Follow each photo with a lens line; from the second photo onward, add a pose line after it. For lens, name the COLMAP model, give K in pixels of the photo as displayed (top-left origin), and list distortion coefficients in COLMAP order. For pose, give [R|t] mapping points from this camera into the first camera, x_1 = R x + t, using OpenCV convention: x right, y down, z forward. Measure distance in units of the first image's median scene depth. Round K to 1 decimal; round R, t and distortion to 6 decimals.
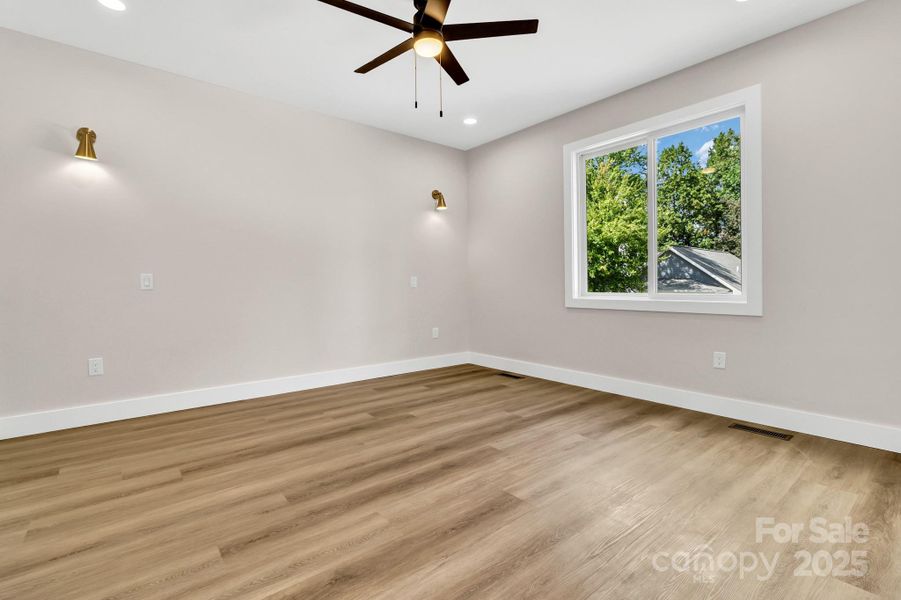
lens RADIAL K [[427.4, 0, 453.9], [0, 427.4, 285.2], [0, 0, 1]] dist [-0.000232, 0.000002]
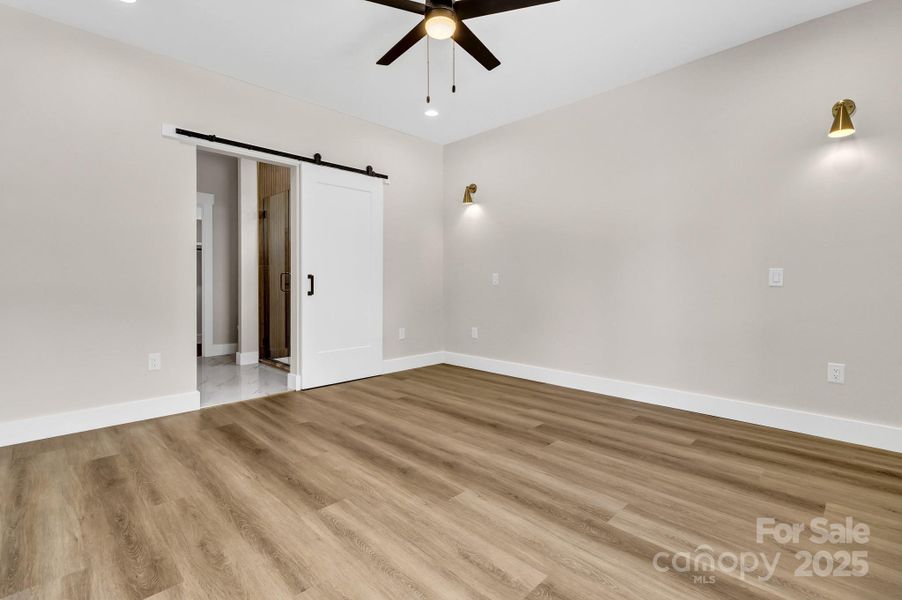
lens RADIAL K [[427.8, 0, 454.4], [0, 427.8, 285.2], [0, 0, 1]] dist [-0.000232, 0.000002]
pose [[0.072980, 0.009628, -0.997287, 0.837047], [0.000227, 0.999953, 0.009671, -0.003065], [0.997333, -0.000932, 0.072974, 0.915547]]
